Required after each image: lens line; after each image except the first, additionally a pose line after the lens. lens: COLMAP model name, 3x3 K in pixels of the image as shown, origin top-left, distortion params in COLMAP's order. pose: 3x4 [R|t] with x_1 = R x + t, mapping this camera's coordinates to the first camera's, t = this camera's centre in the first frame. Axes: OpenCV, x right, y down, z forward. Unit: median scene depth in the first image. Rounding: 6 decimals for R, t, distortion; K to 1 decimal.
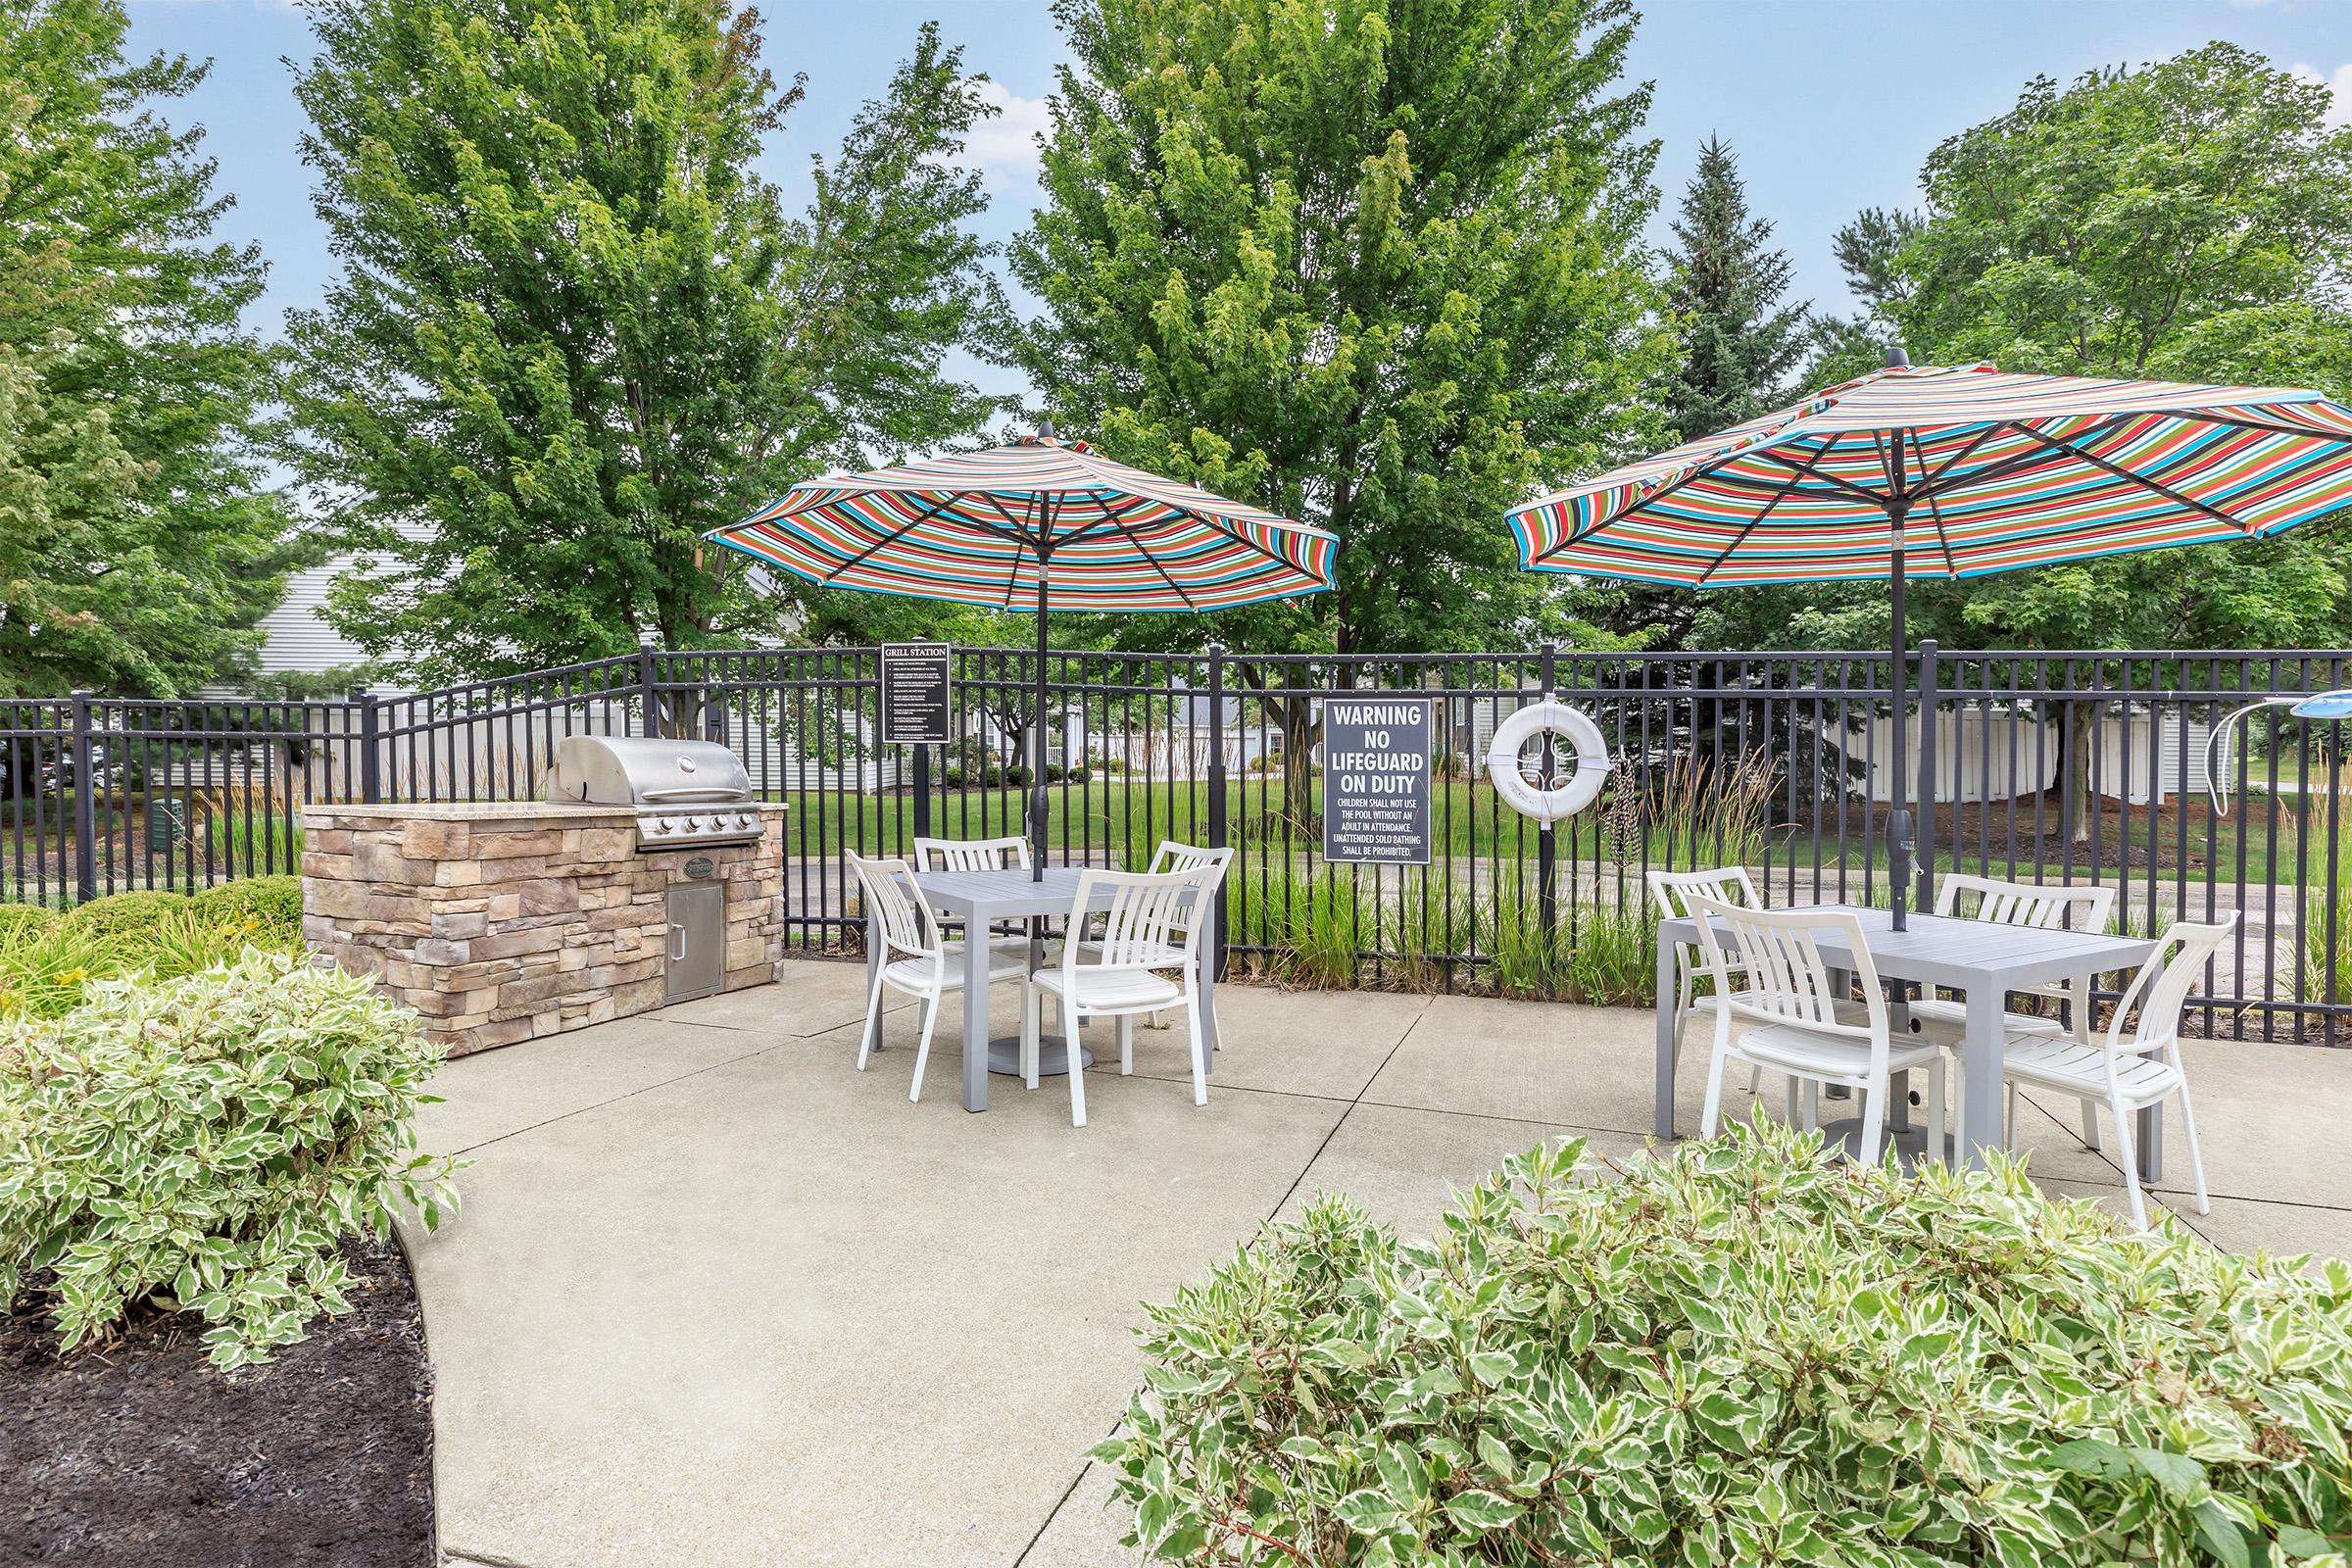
lens RADIAL K [[1209.4, 0, 1176.0], [0, 1209.4, 784.0], [0, 0, 1]] dist [0.000324, 0.000062]
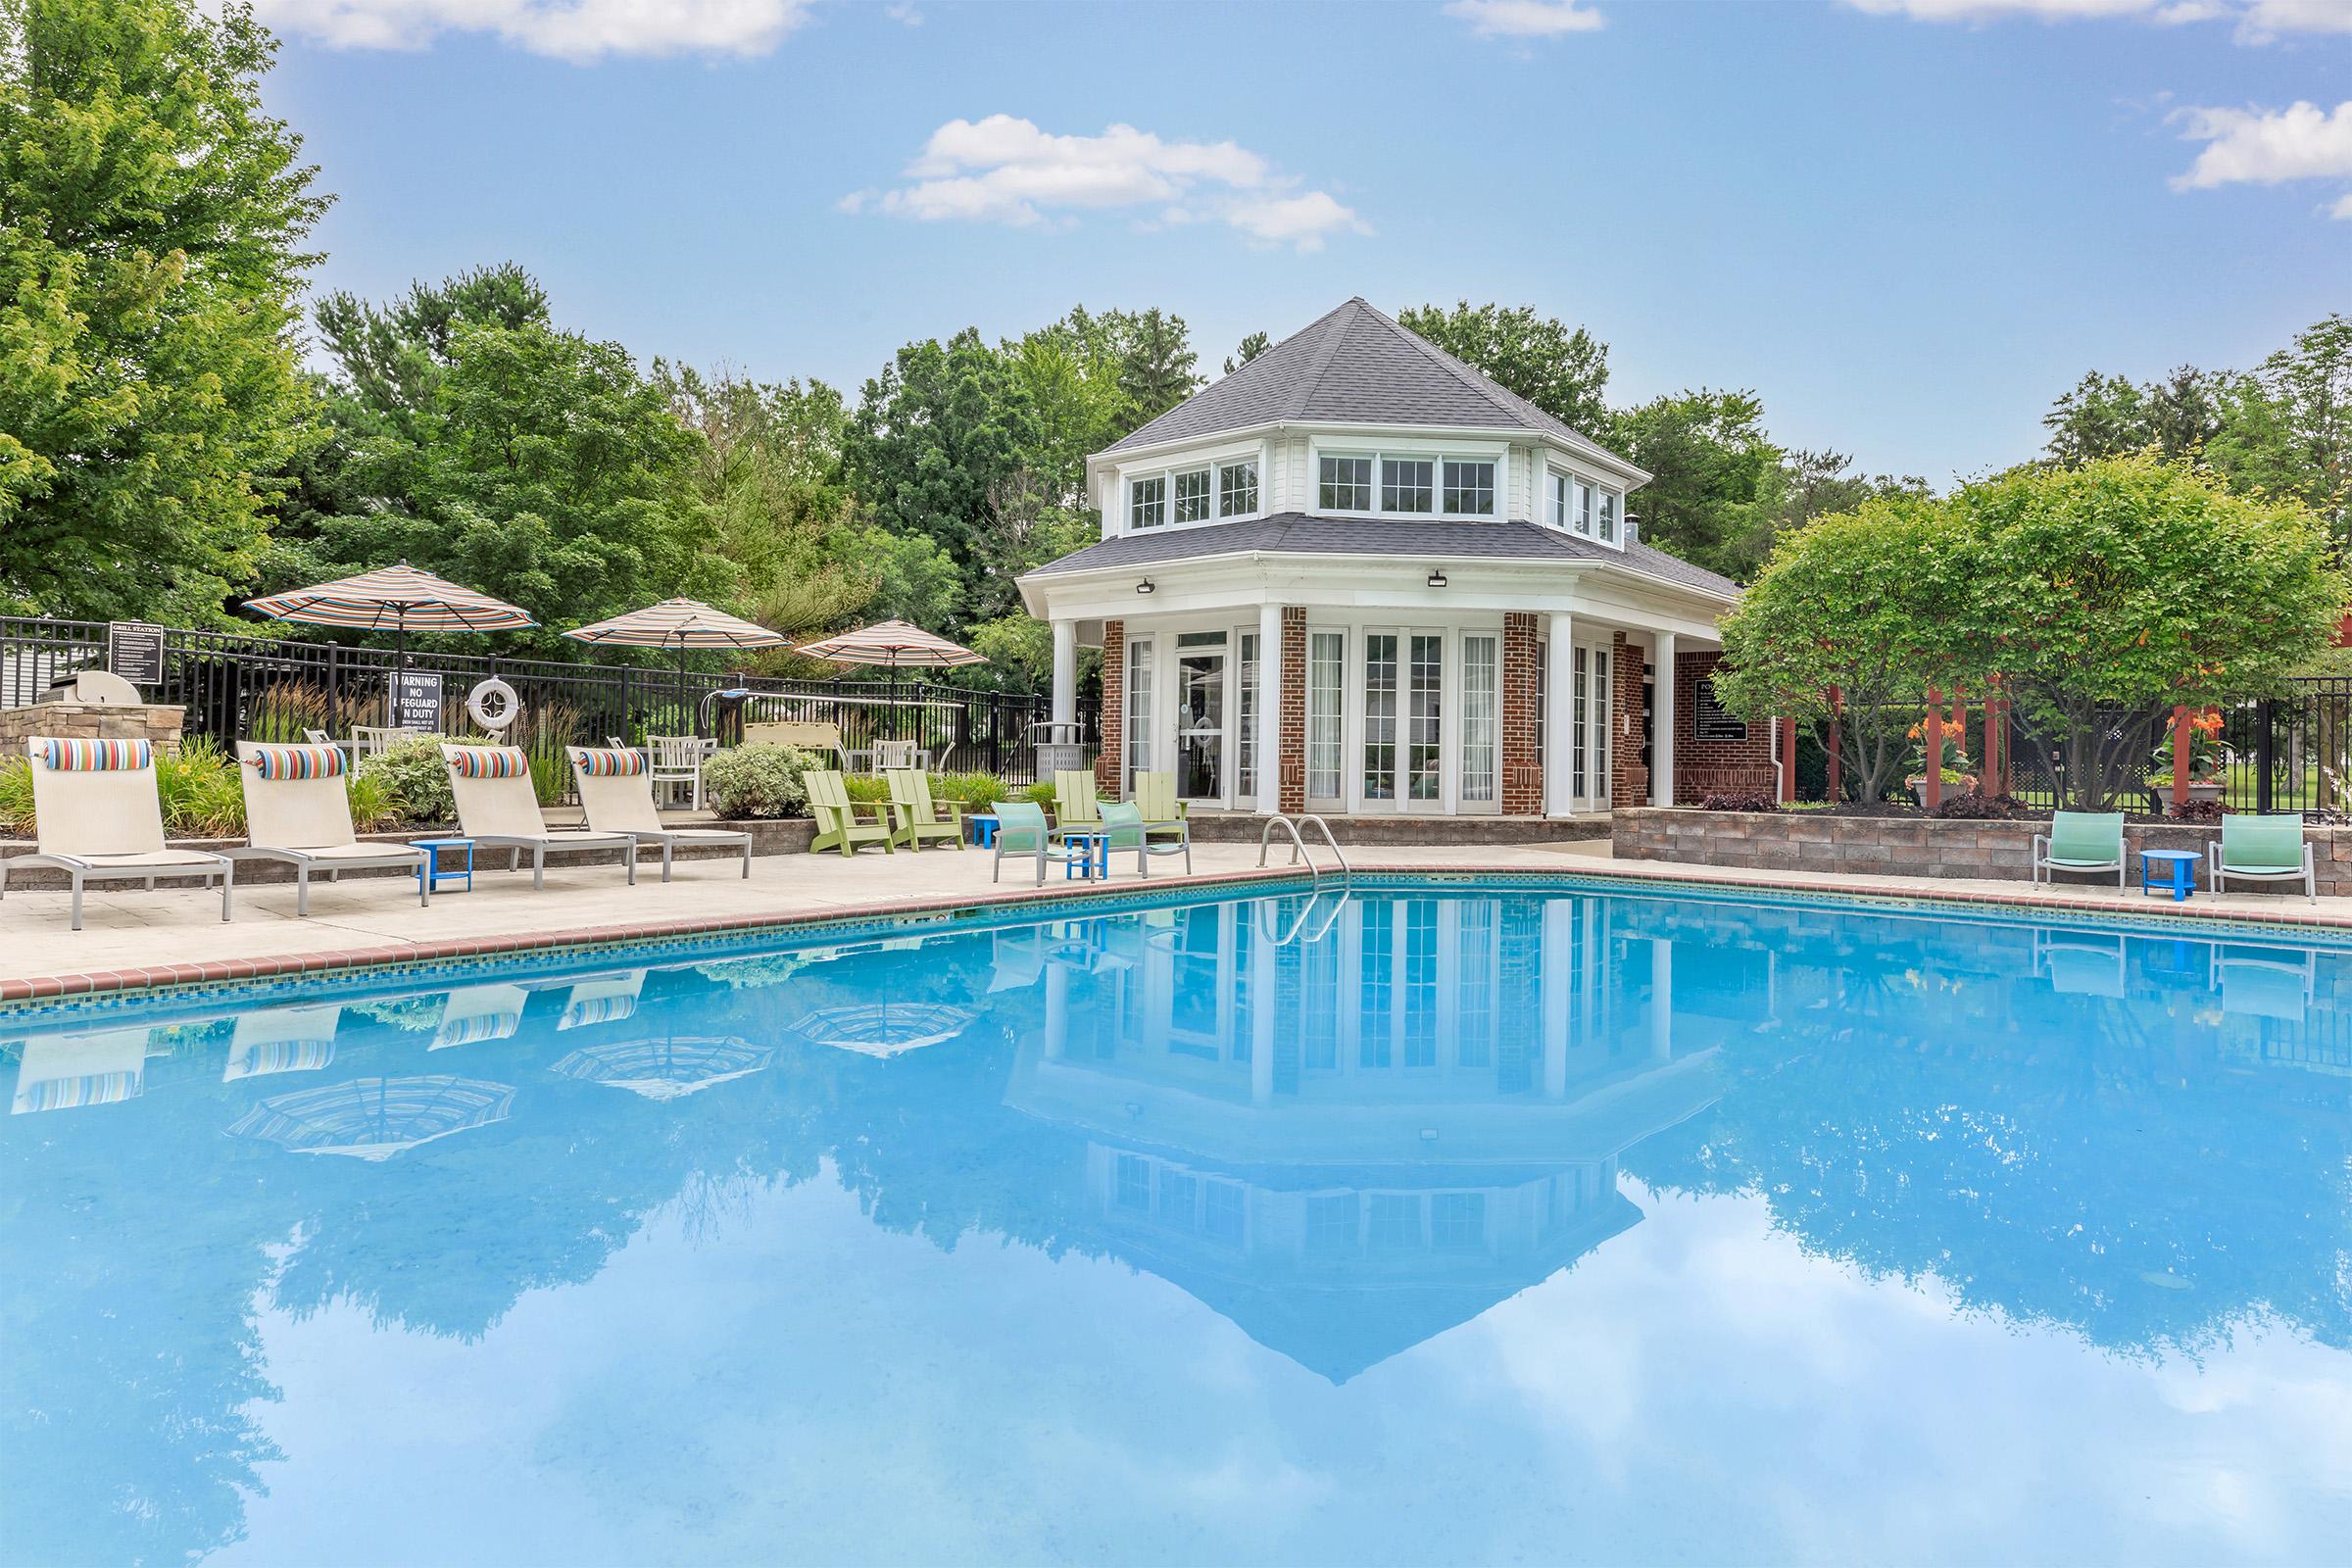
lens RADIAL K [[1340.1, 0, 1176.0], [0, 1340.1, 784.0], [0, 0, 1]] dist [0.000468, 0.000054]
pose [[0.344658, -0.025647, 0.938378, -1.634935], [0.015352, 0.999647, 0.021682, 0.095981], [-0.938603, 0.006933, 0.344930, -1.090142]]
